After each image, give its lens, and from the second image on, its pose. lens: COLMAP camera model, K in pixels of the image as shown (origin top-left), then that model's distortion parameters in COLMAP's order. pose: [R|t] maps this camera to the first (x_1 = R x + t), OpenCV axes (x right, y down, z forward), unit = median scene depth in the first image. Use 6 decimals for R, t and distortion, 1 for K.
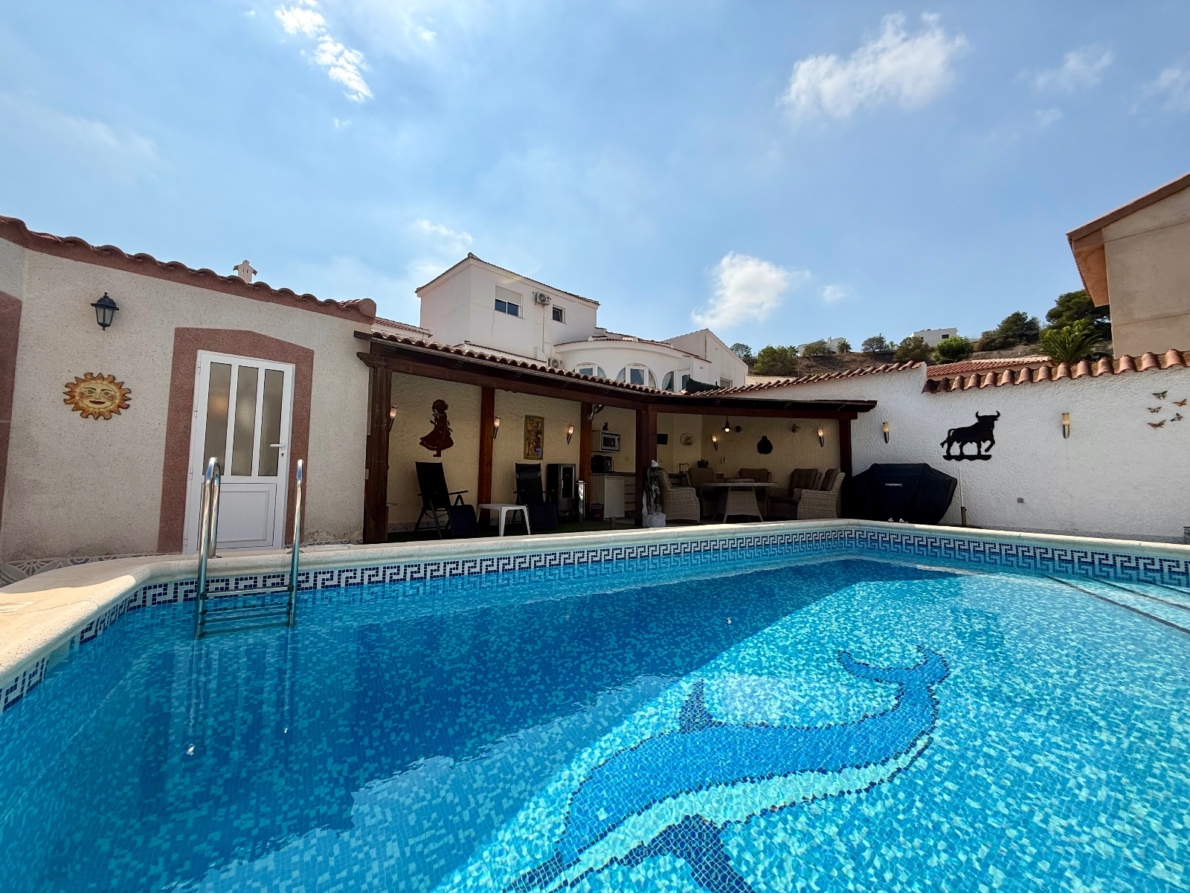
lens RADIAL K [[476.6, 0, 595.5], [0, 476.6, 447.4], [0, 0, 1]] dist [-0.003200, 0.001247]
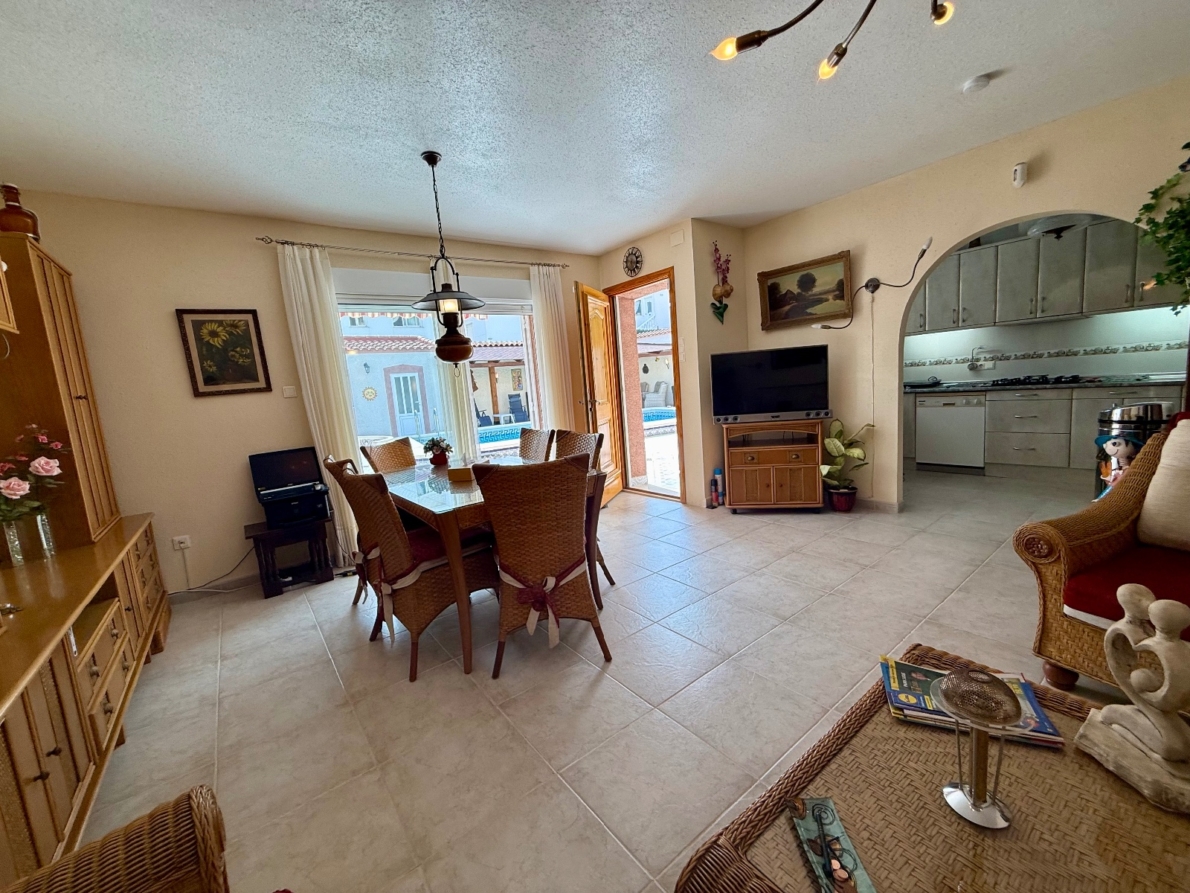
lens RADIAL K [[476.6, 0, 591.7], [0, 476.6, 443.4], [0, 0, 1]] dist [-0.003200, 0.001247]
pose [[0.993823, -0.074460, -0.082285, 0.399477], [0.089950, 0.974758, 0.204343, -0.170307], [0.064993, -0.210482, 0.975435, -1.205070]]
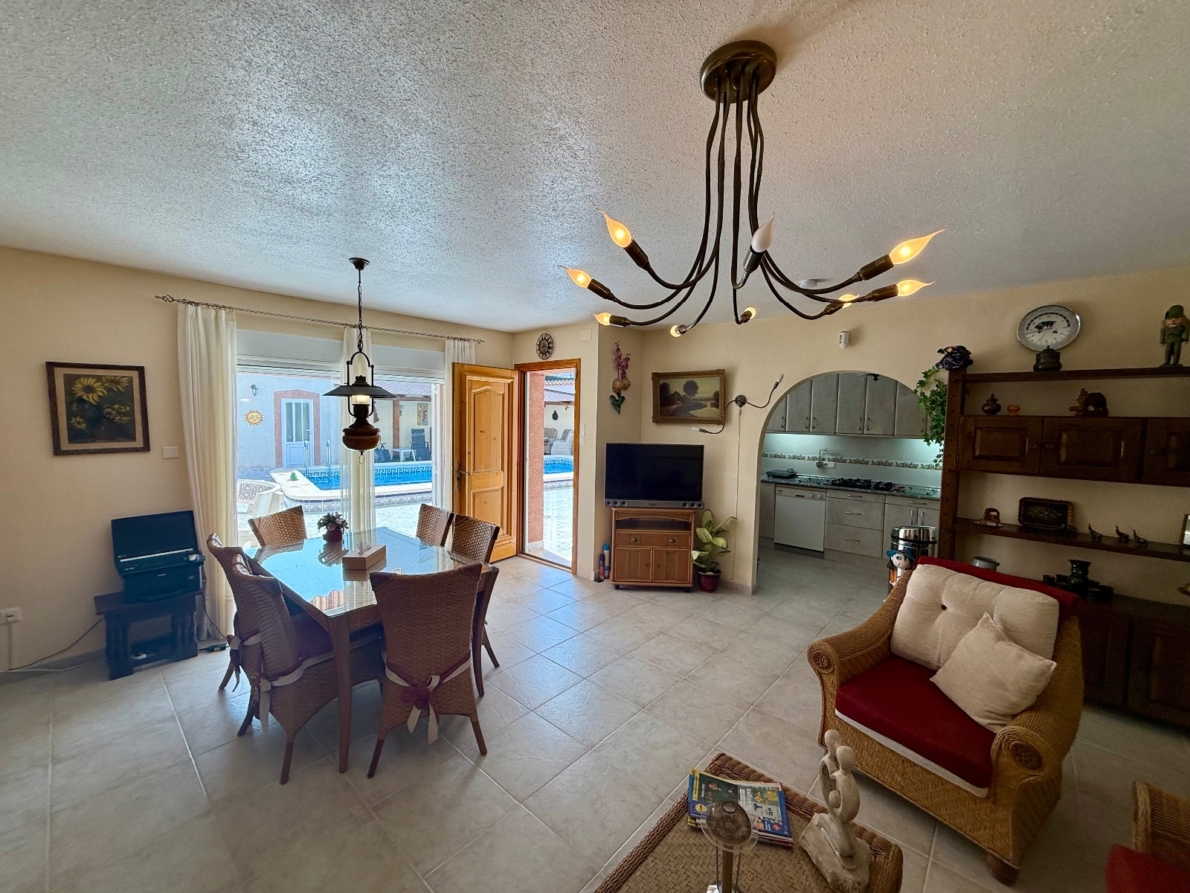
lens RADIAL K [[476.6, 0, 592.2], [0, 476.6, 443.8], [0, 0, 1]] dist [-0.003200, 0.001247]
pose [[0.993279, 0.006621, 0.115554, 0.409550], [-0.022796, 0.989999, 0.139223, -0.228172], [-0.113477, -0.140922, 0.983496, -1.237974]]
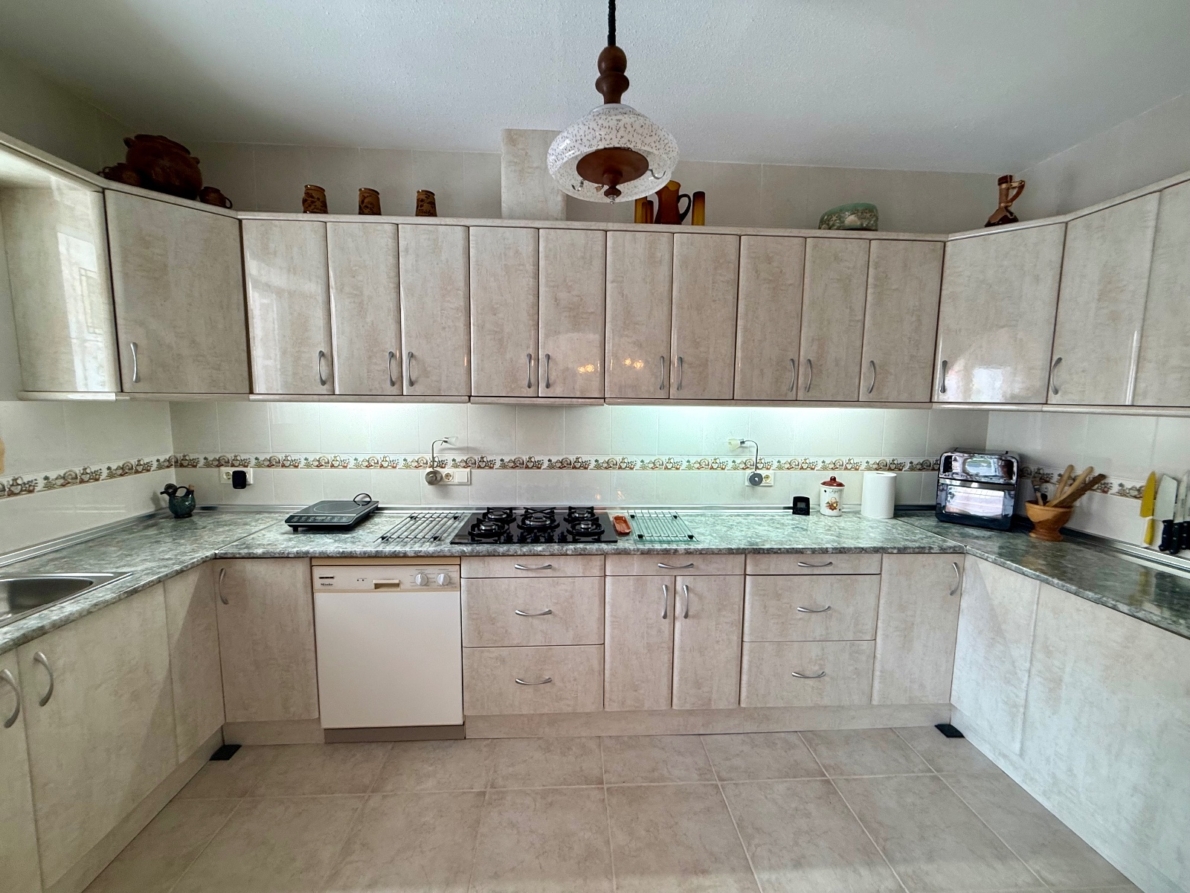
lens RADIAL K [[476.6, 0, 594.4], [0, 476.6, 445.3], [0, 0, 1]] dist [-0.003200, 0.001247]
pose [[0.616204, -0.077963, 0.783719, 0.698806], [-0.071358, 0.985469, 0.154138, -0.169696], [-0.784348, -0.150905, 0.601686, -0.773680]]
